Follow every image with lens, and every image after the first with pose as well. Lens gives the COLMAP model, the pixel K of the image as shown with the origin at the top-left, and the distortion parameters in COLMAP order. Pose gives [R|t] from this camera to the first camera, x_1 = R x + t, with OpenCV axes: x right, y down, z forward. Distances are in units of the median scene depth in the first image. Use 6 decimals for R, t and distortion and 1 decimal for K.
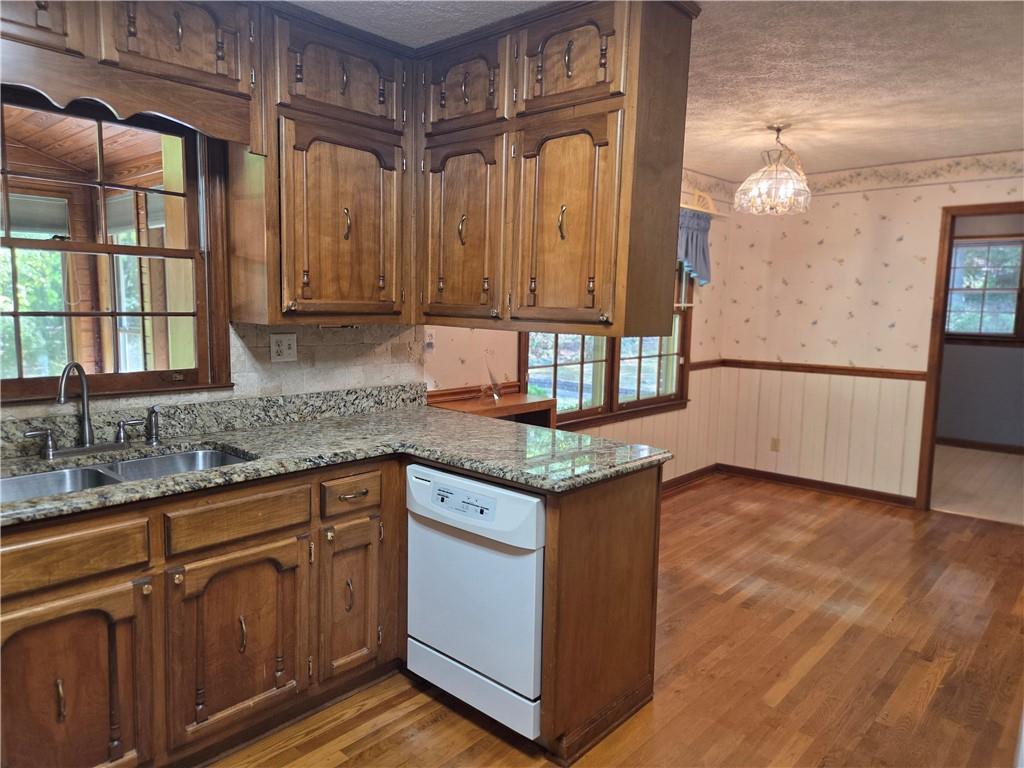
lens RADIAL K [[682.3, 0, 511.7], [0, 682.3, 382.7], [0, 0, 1]] dist [0.046093, -0.035232]
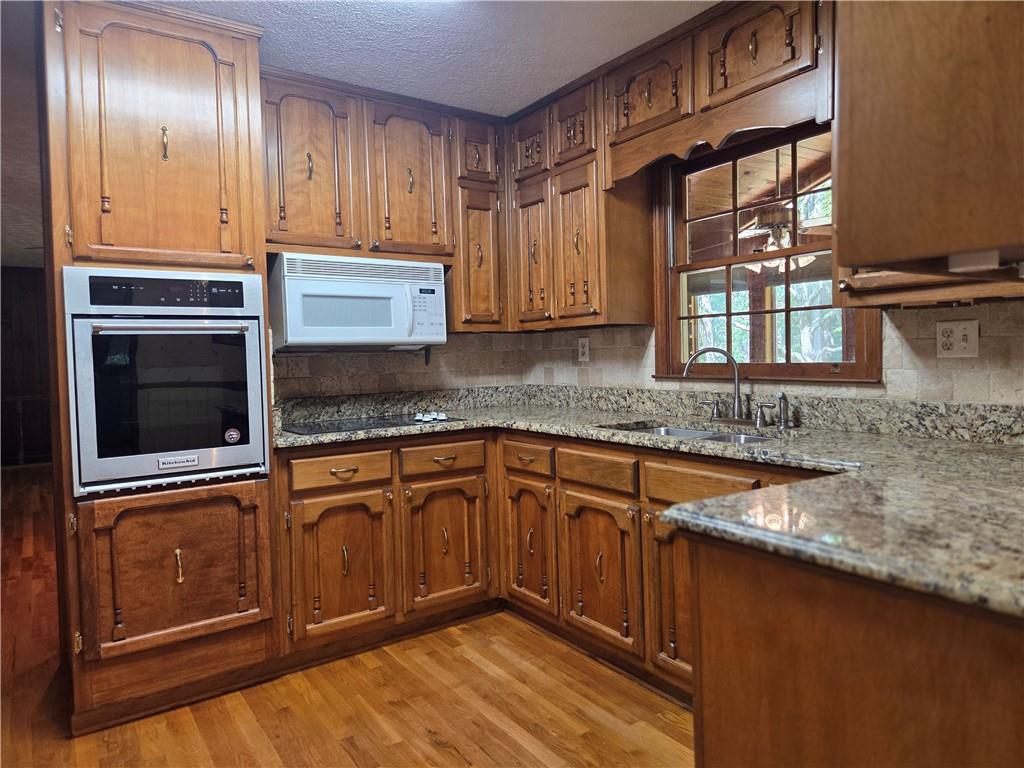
lens RADIAL K [[682.3, 0, 514.1], [0, 682.3, 383.3], [0, 0, 1]] dist [0.046093, -0.035232]
pose [[-0.245027, 0.023861, -0.969223, 0.547189], [-0.094253, 0.994376, 0.048308, 0.006336], [0.964924, 0.103189, -0.241400, 0.749920]]
